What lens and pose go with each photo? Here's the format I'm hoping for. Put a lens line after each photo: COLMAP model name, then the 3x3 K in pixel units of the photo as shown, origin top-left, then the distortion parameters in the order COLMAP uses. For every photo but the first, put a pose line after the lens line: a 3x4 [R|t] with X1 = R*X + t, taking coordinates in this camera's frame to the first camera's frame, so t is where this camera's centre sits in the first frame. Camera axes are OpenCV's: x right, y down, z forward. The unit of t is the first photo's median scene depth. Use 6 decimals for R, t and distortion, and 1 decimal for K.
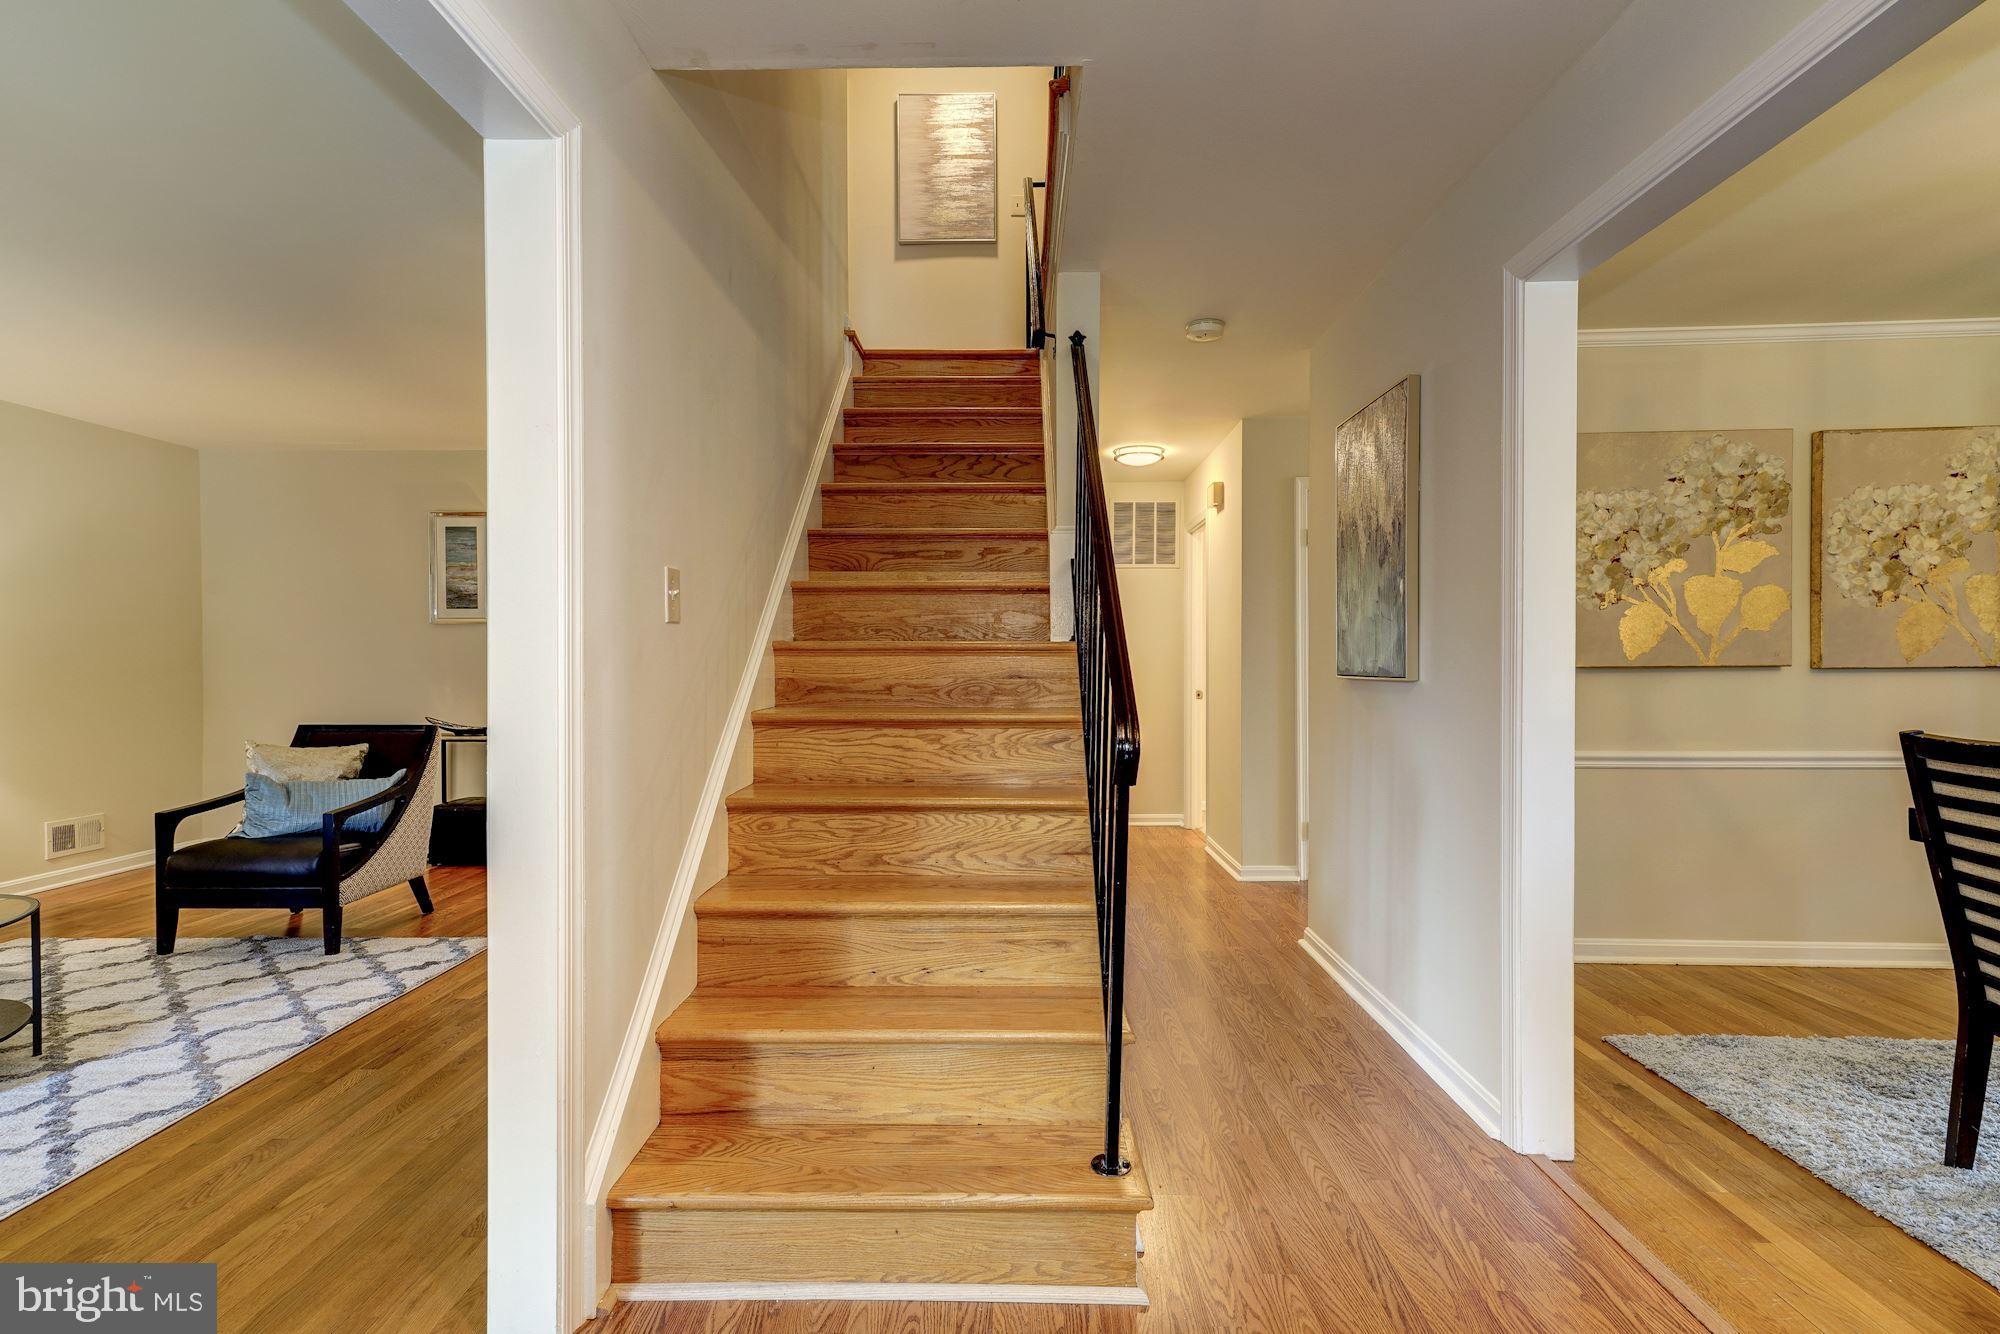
lens RADIAL K [[922.1, 0, 983.7], [0, 922.1, 667.7], [0, 0, 1]] dist [0.026320, 0.001265]
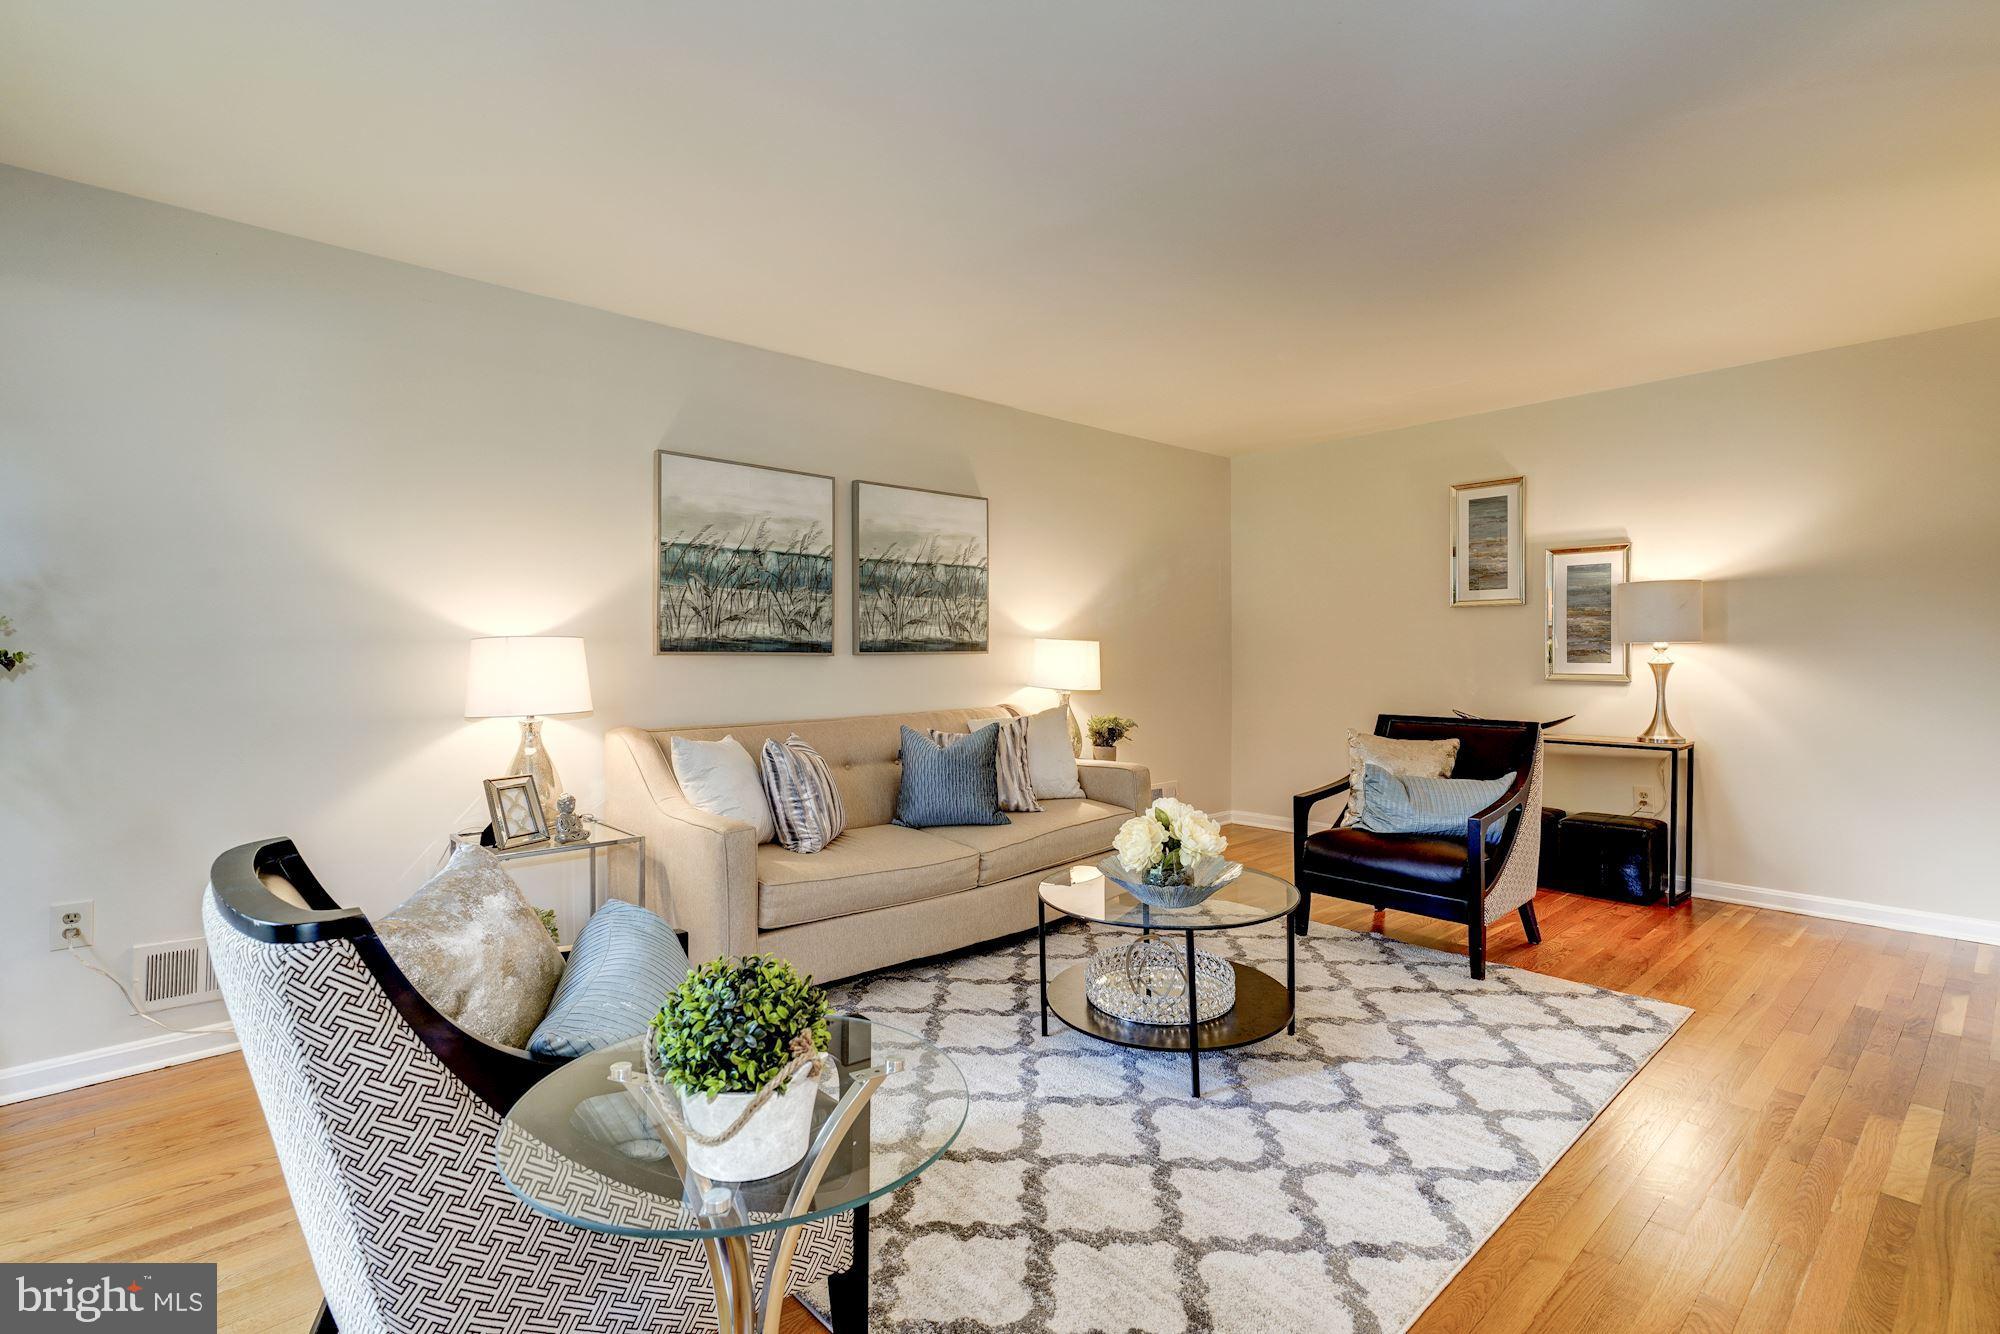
lens RADIAL K [[922.1, 0, 990.6], [0, 922.1, 654.5], [0, 0, 1]] dist [0.026320, 0.001265]
pose [[0.692518, -0.006670, -0.721370, -0.377257], [0.001679, 0.999969, -0.007633, 0.006802], [0.721398, 0.004075, 0.692508, 0.060573]]
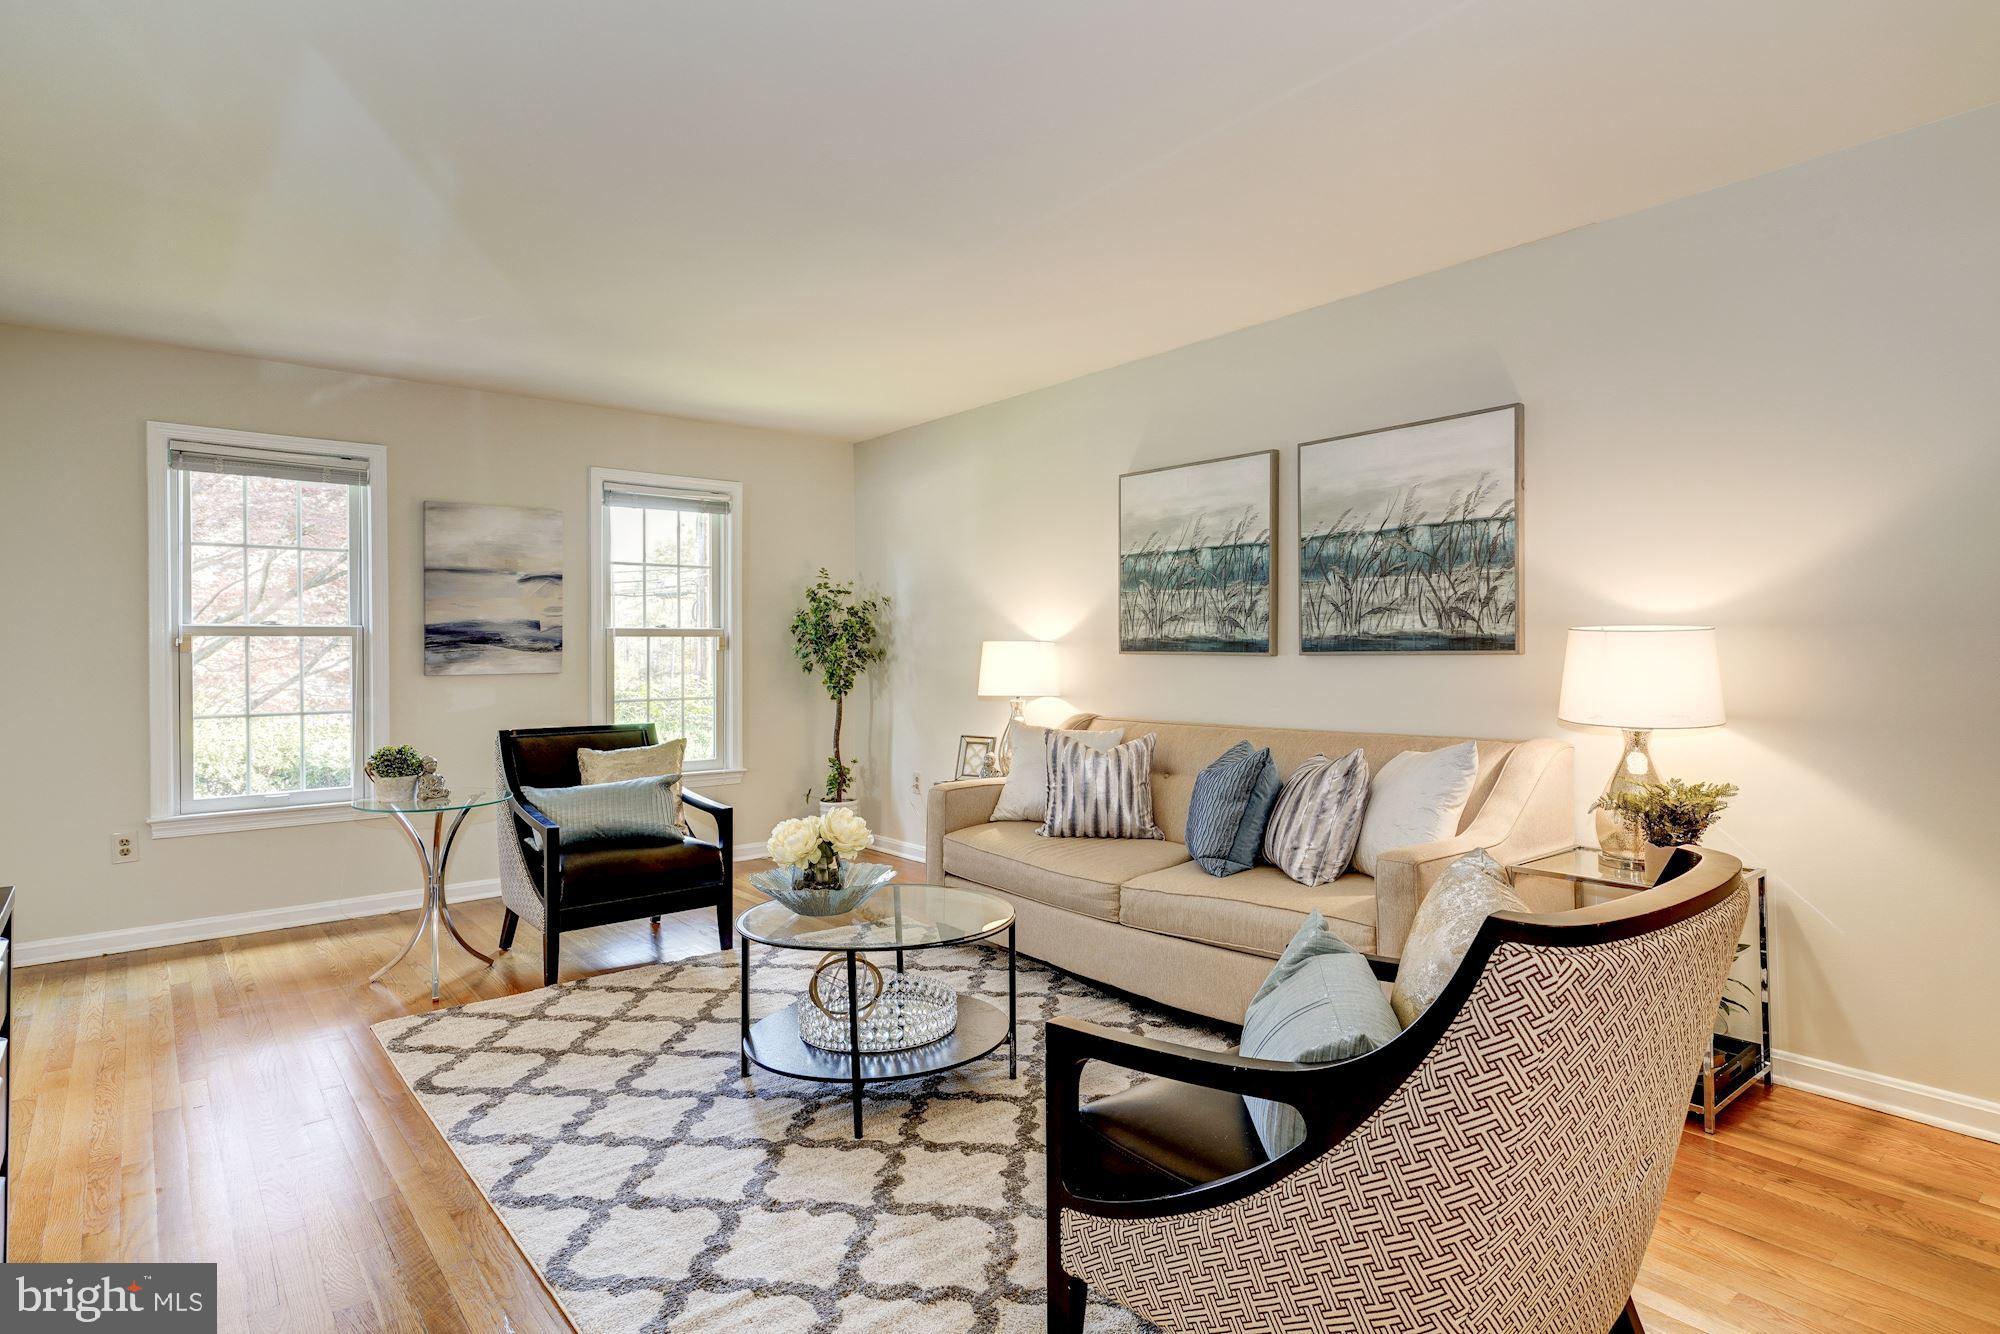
lens RADIAL K [[1031.2, 0, 997.8], [0, 1031.2, 664.3], [0, 0, 1]] dist [0.016115, 0.000954]
pose [[-0.743412, 0.009126, -0.668771, -0.374544], [-0.003230, 0.999846, 0.017235, -0.009208], [0.668825, 0.014972, -0.743269, 1.305389]]
